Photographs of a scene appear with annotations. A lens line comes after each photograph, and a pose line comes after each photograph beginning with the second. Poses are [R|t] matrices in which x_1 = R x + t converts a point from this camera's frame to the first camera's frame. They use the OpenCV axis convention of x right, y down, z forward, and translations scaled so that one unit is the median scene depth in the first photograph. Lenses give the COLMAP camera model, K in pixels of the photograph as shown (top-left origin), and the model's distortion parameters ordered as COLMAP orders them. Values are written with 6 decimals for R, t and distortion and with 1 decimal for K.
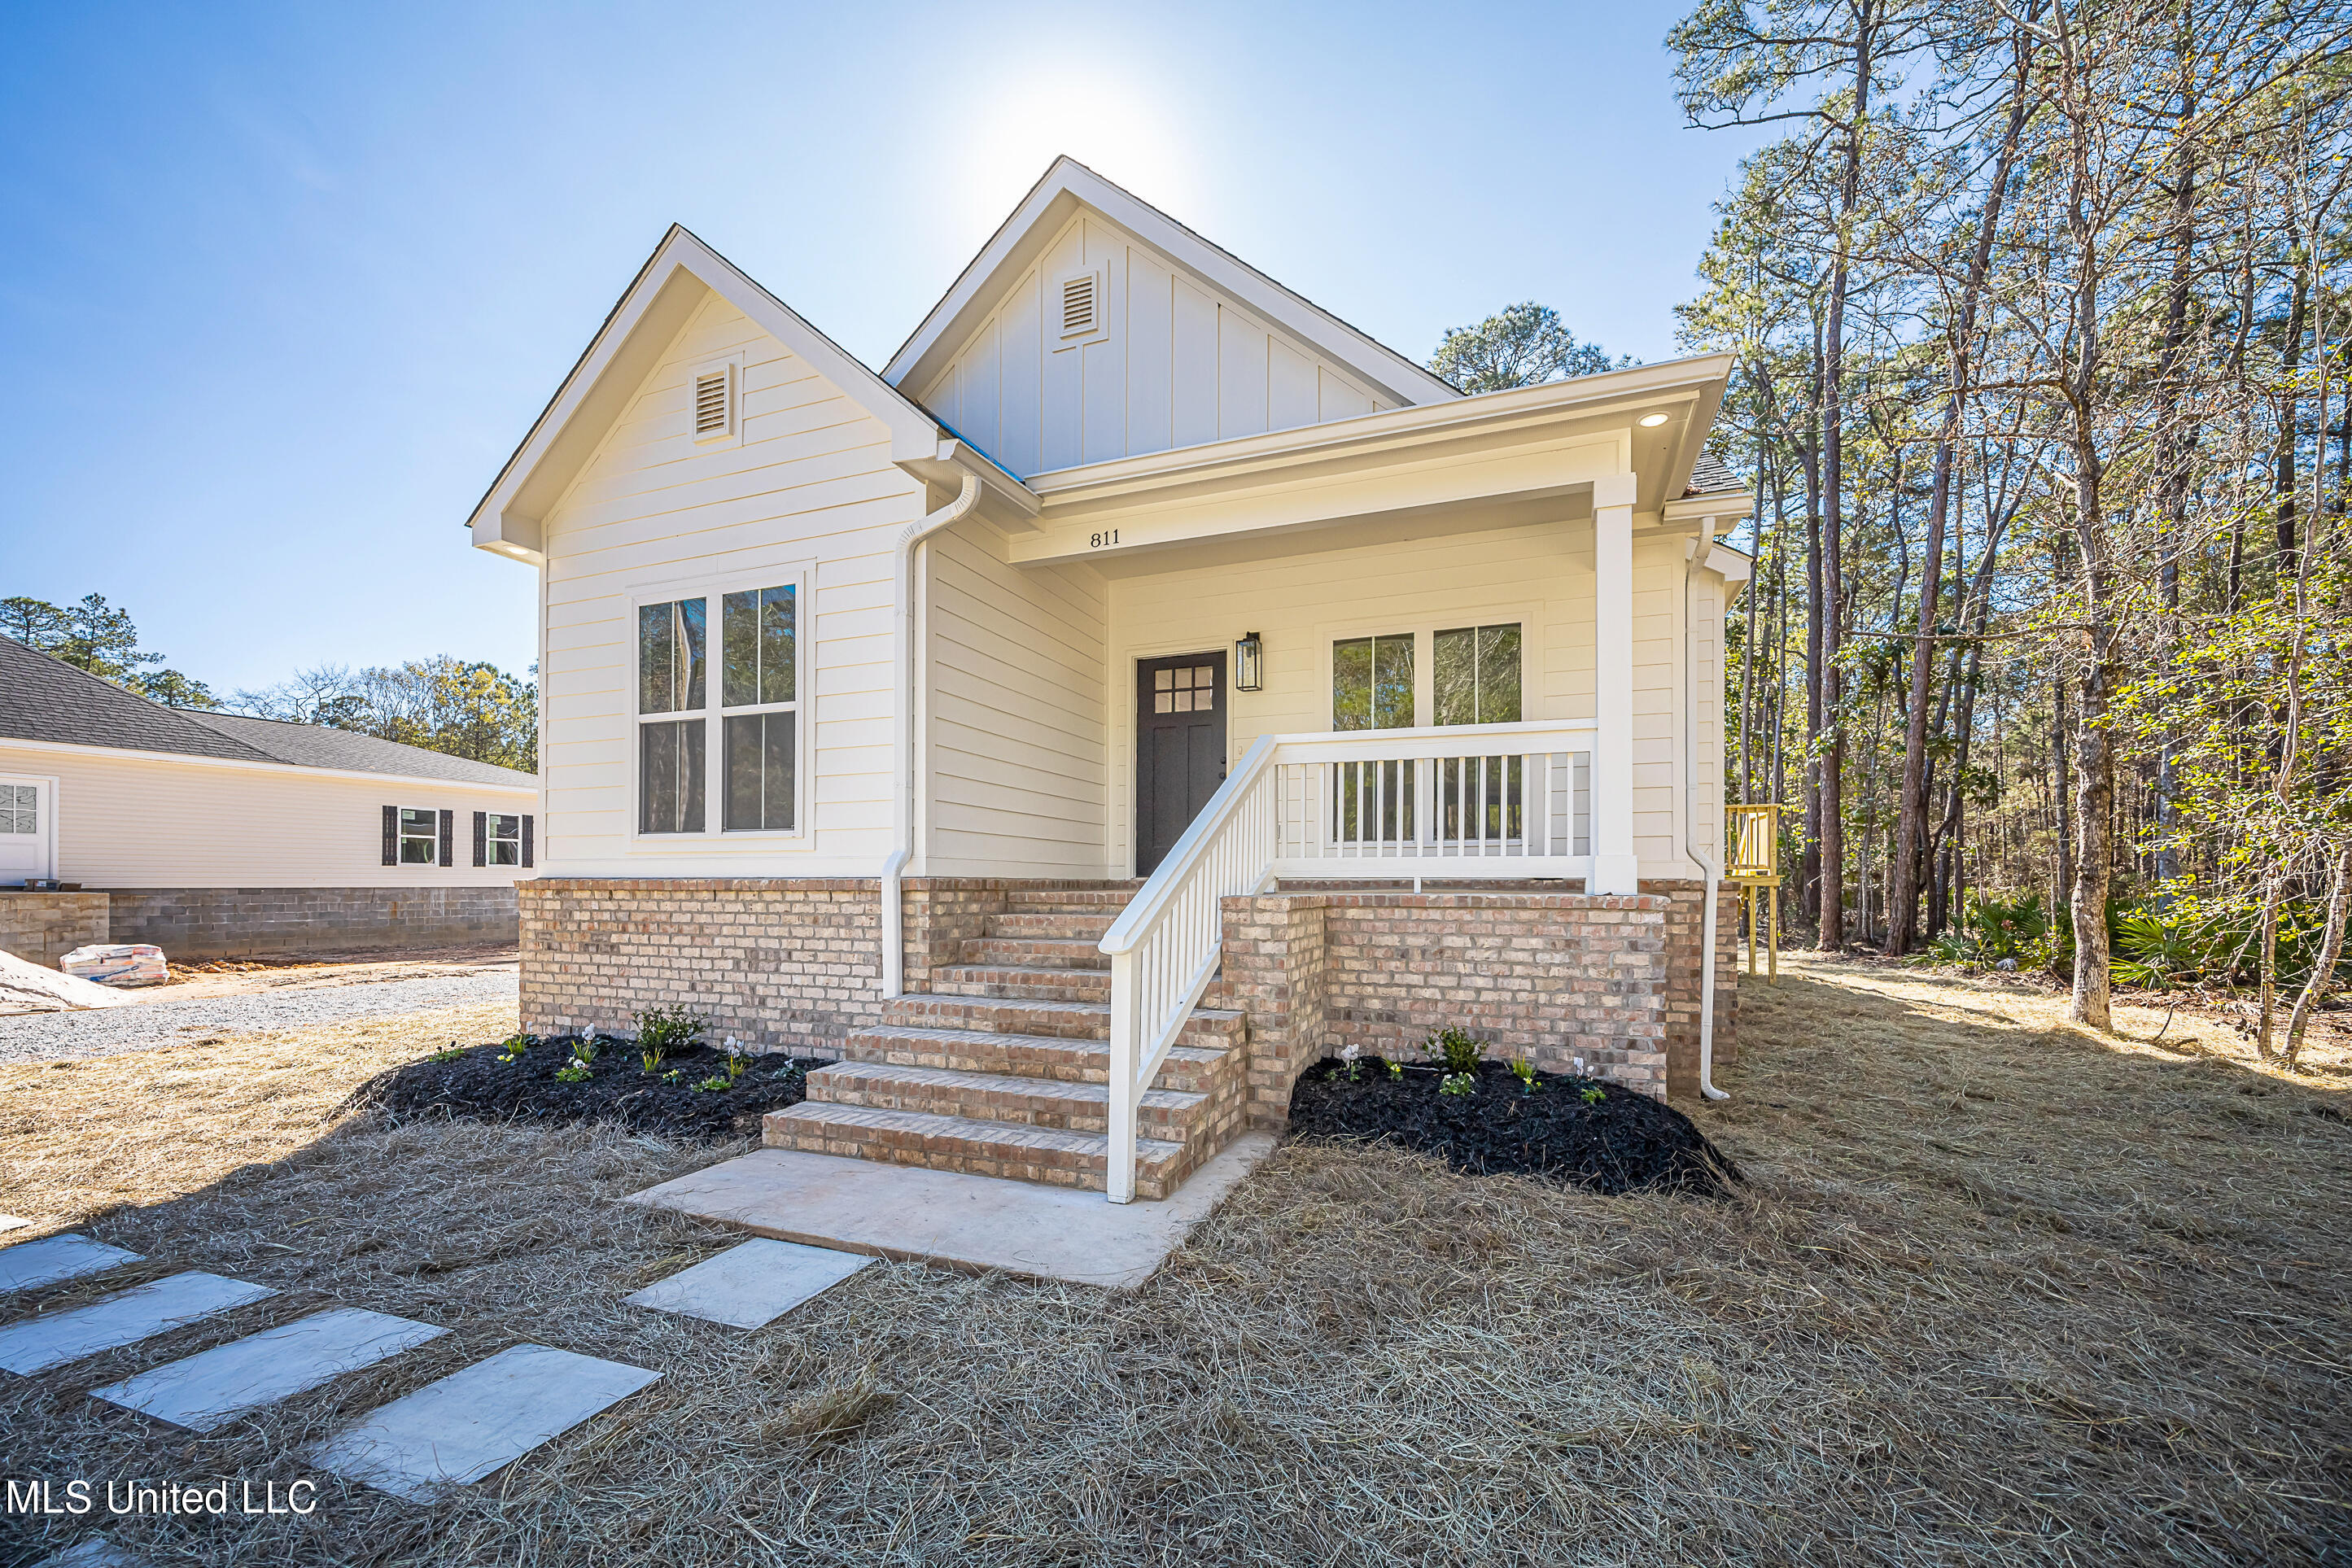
lens RADIAL K [[978.6, 0, 1147.3], [0, 978.6, 888.3], [0, 0, 1]] dist [-0.003388, 0.000474]
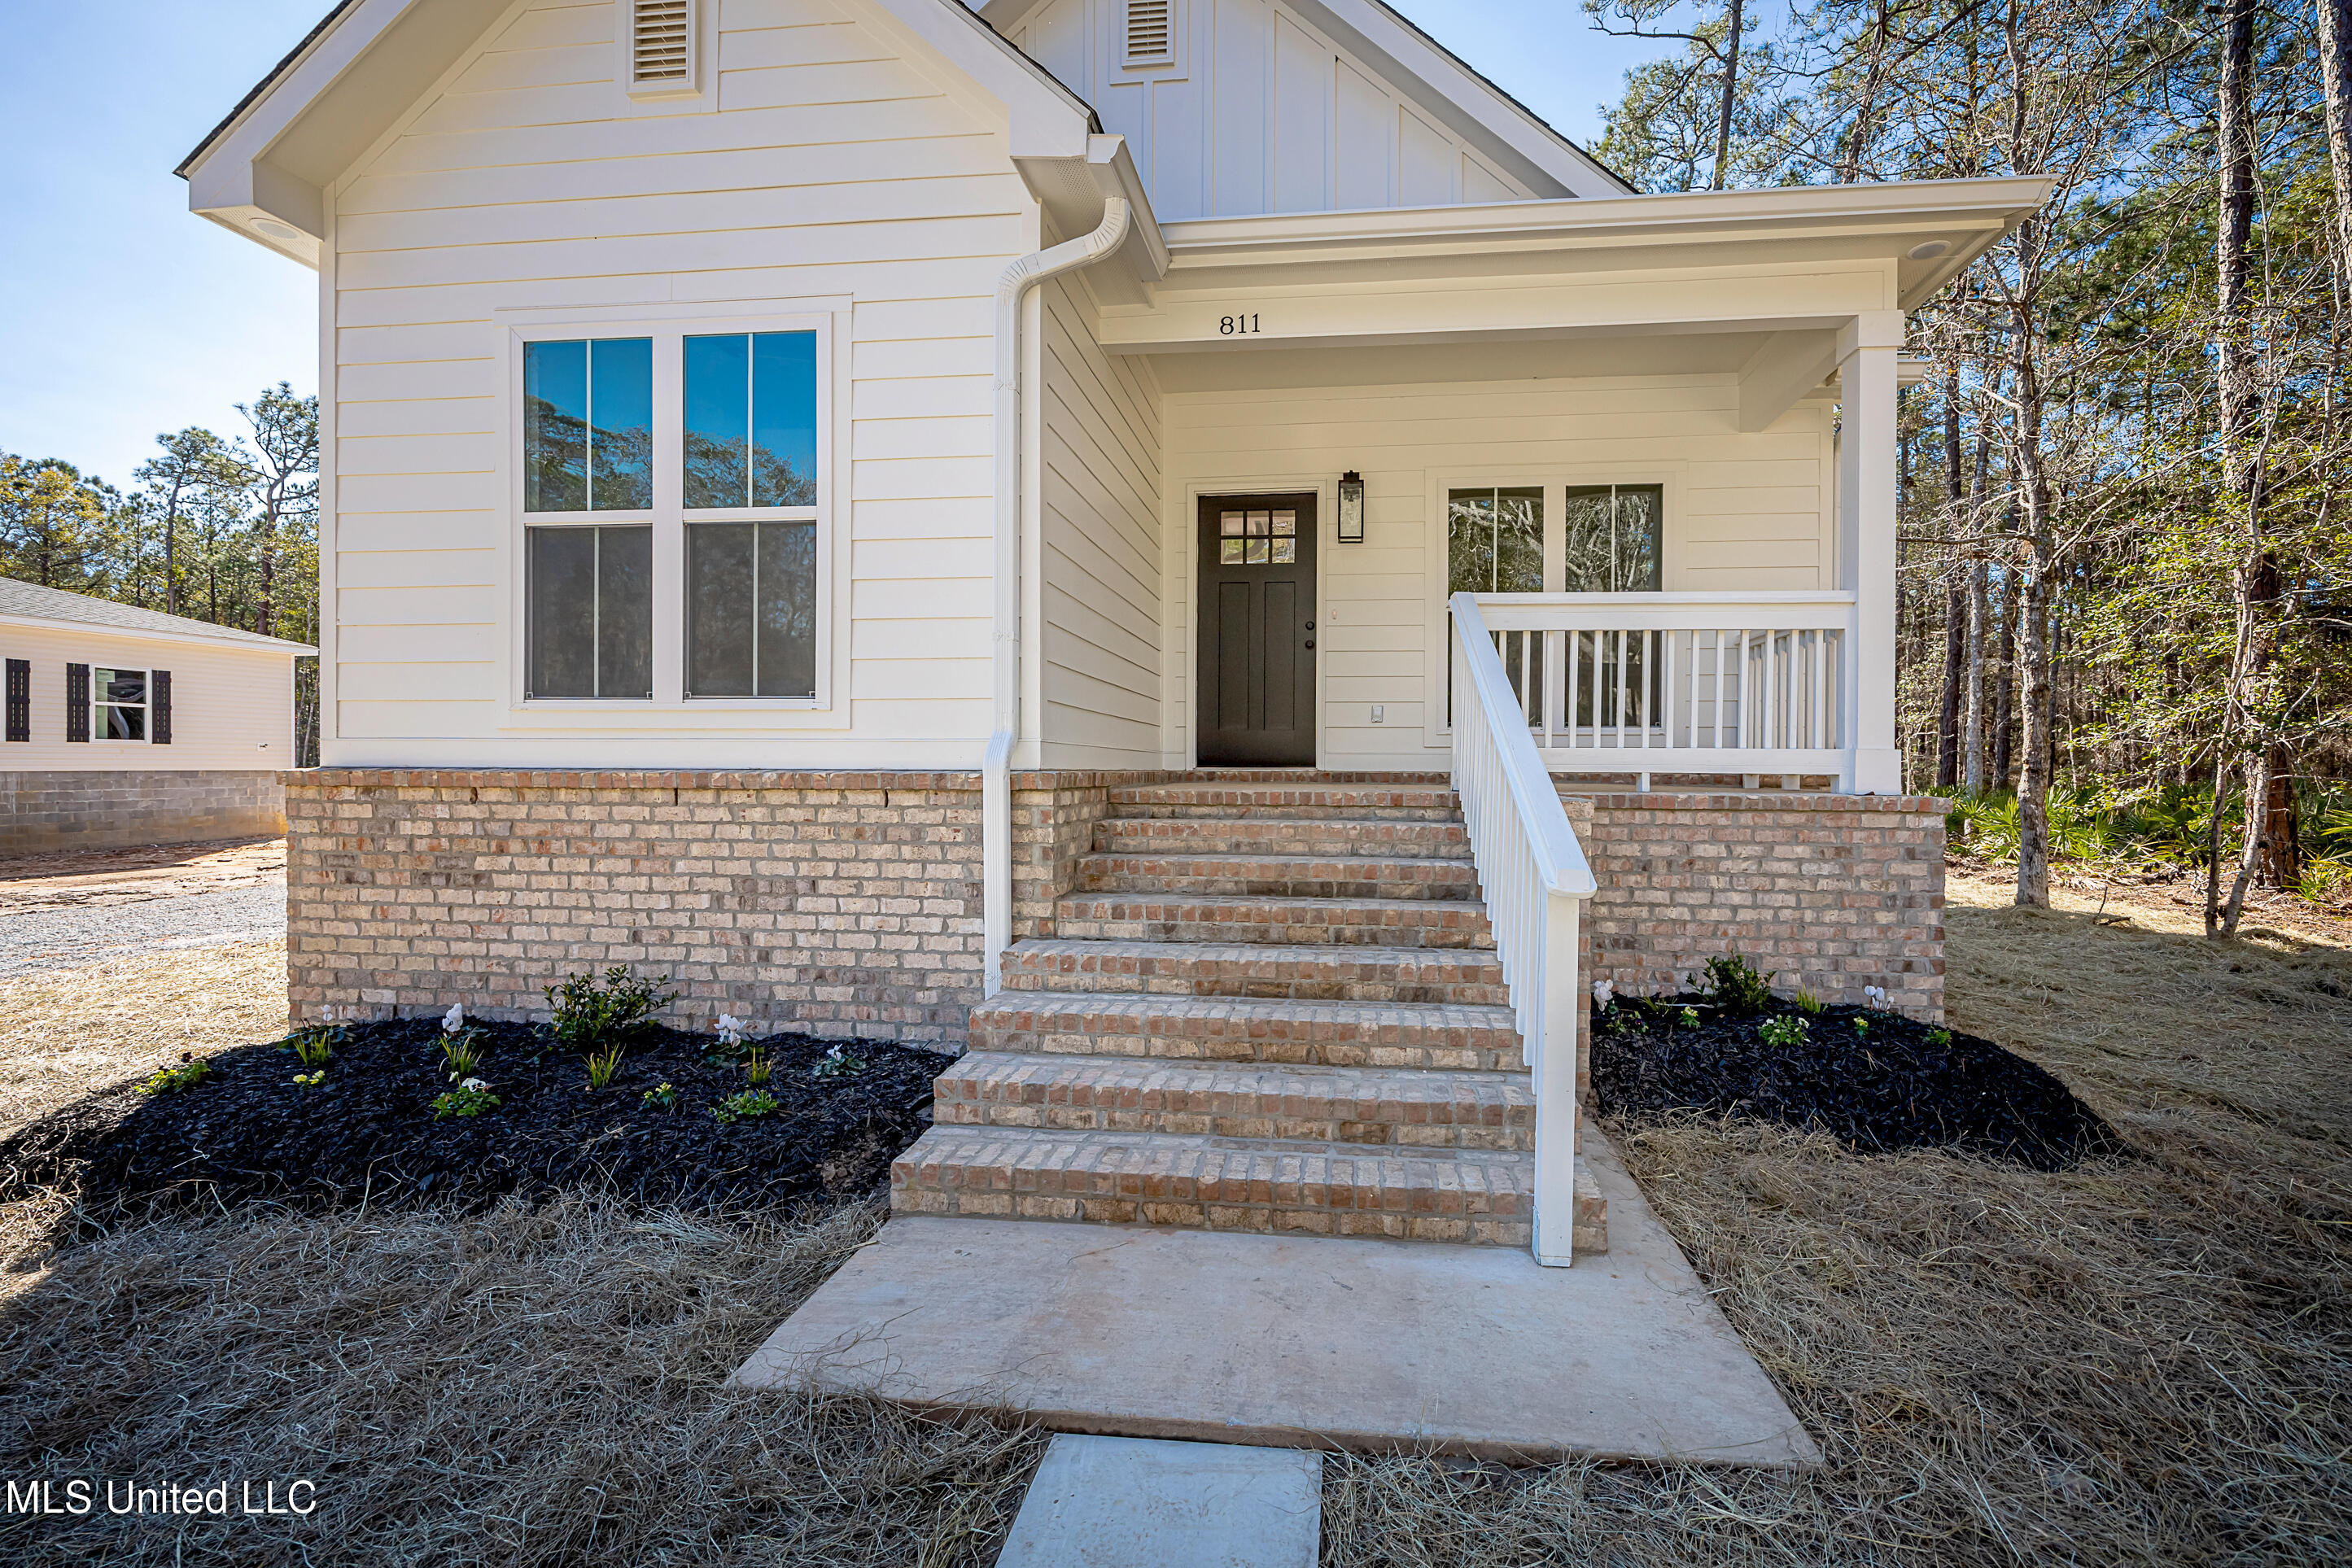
lens RADIAL K [[978.6, 0, 1179.3], [0, 978.6, 779.9], [0, 0, 1]] dist [-0.003388, 0.000474]
pose [[0.961127, -0.000377, 0.276105, -0.320125], [-0.002583, 0.999943, 0.010358, -0.011855], [-0.276093, -0.010668, 0.961072, 0.300064]]
